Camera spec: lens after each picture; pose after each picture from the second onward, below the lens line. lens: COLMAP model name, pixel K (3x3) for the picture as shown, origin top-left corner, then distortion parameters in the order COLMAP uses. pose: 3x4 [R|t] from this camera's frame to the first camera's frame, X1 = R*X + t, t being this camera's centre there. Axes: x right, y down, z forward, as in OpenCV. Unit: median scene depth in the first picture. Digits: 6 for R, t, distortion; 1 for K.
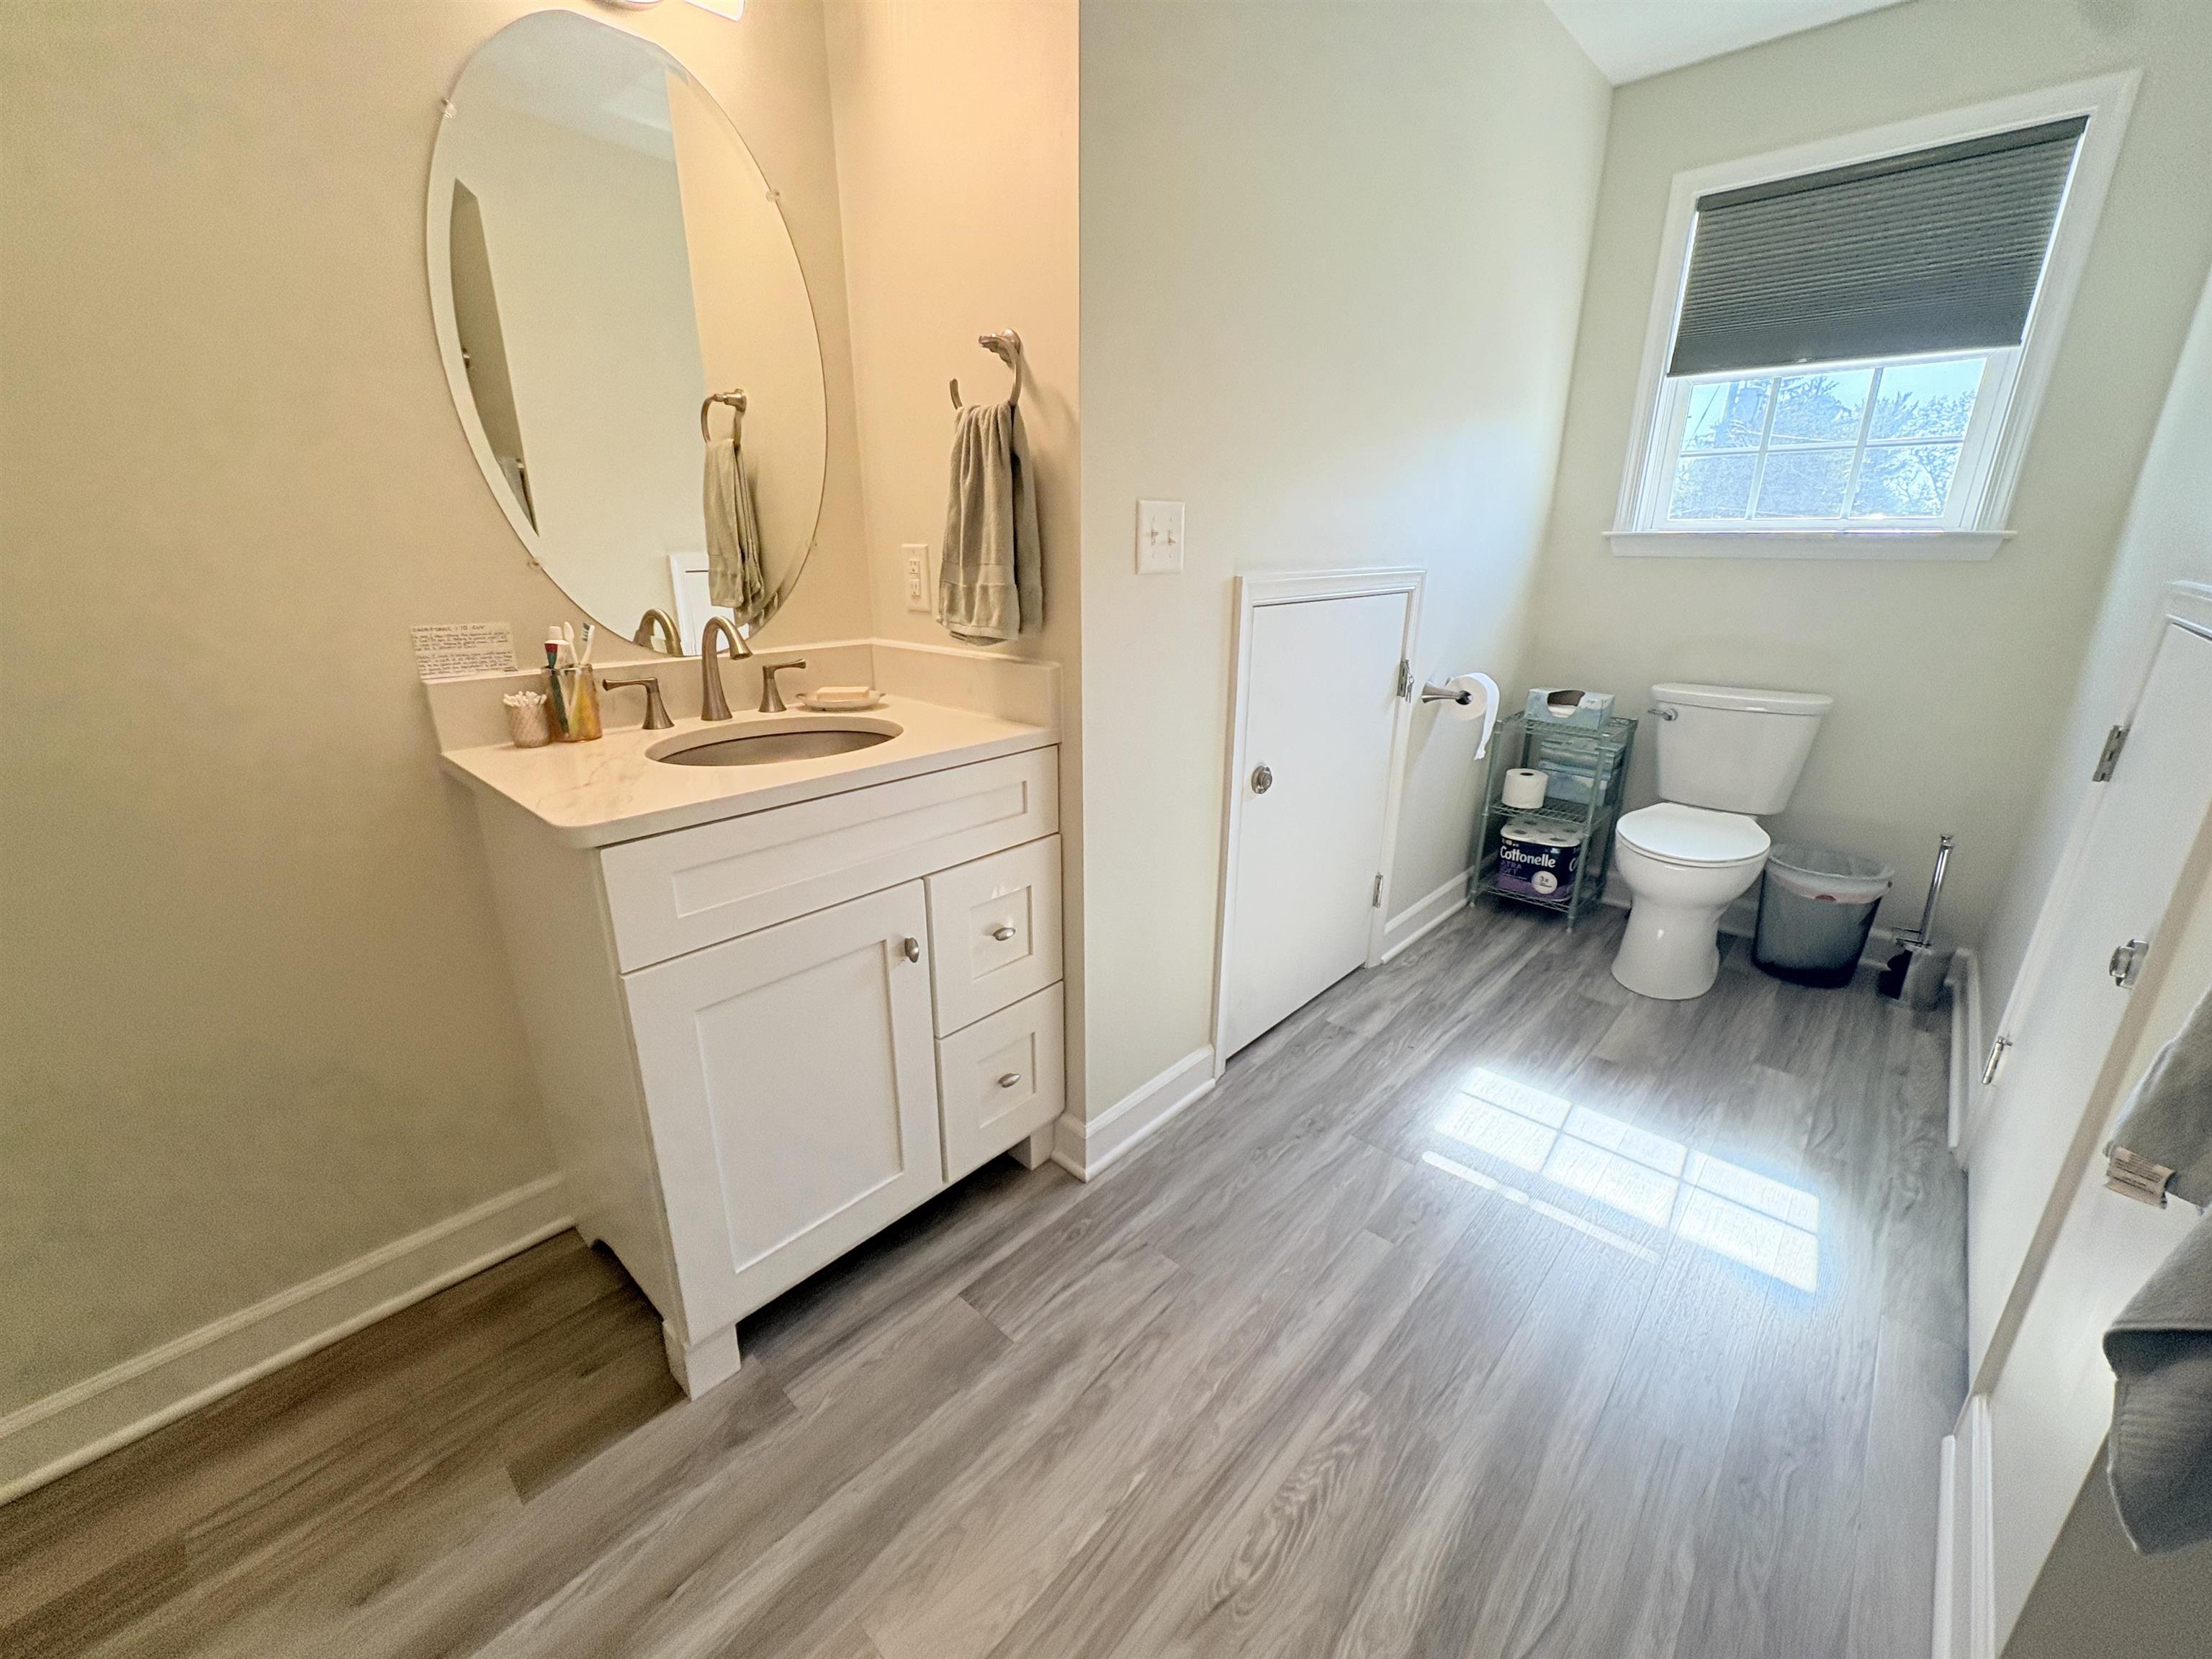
lens RADIAL K [[878.7, 0, 1106.0], [0, 878.7, 829.5], [0, 0, 1]] dist [-0.002433, 0.003000]
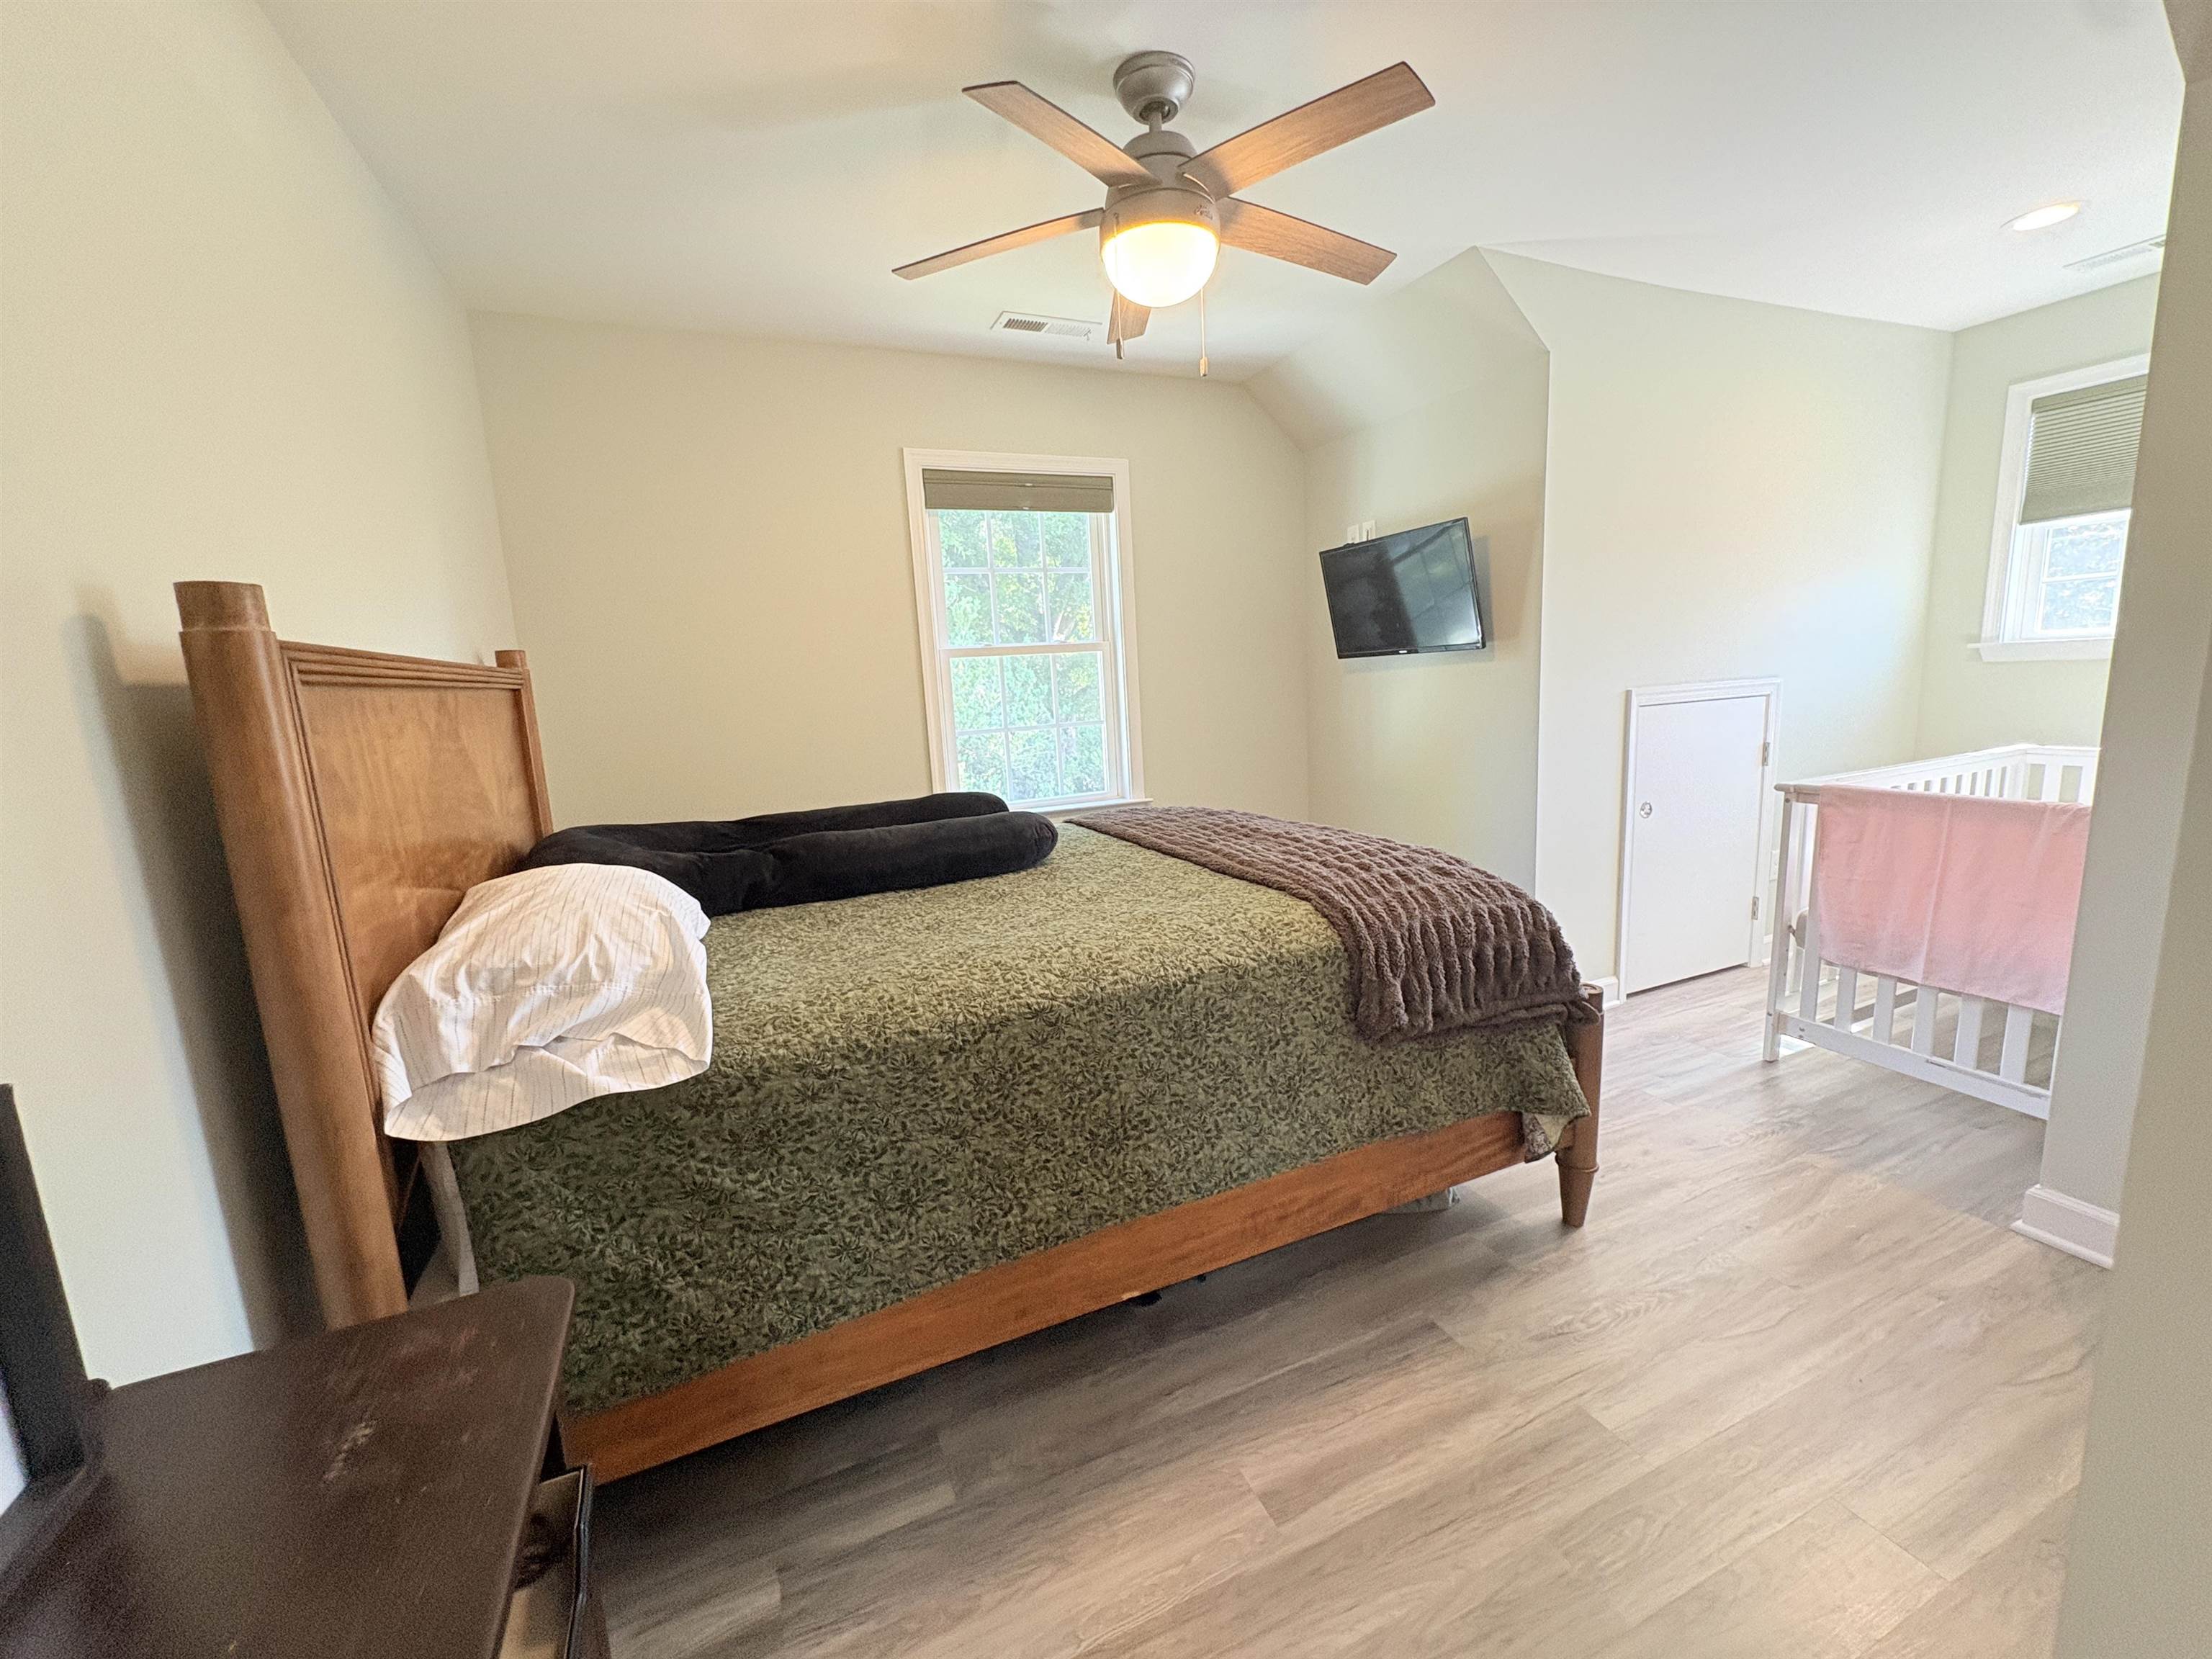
lens RADIAL K [[878.7, 0, 1106.0], [0, 878.7, 829.5], [0, 0, 1]] dist [-0.002433, 0.003000]
pose [[0.907883, 0.008725, -0.419132, -0.044293], [-0.073922, 0.987449, -0.139567, 0.223503], [0.412654, 0.157694, 0.897134, -0.697435]]
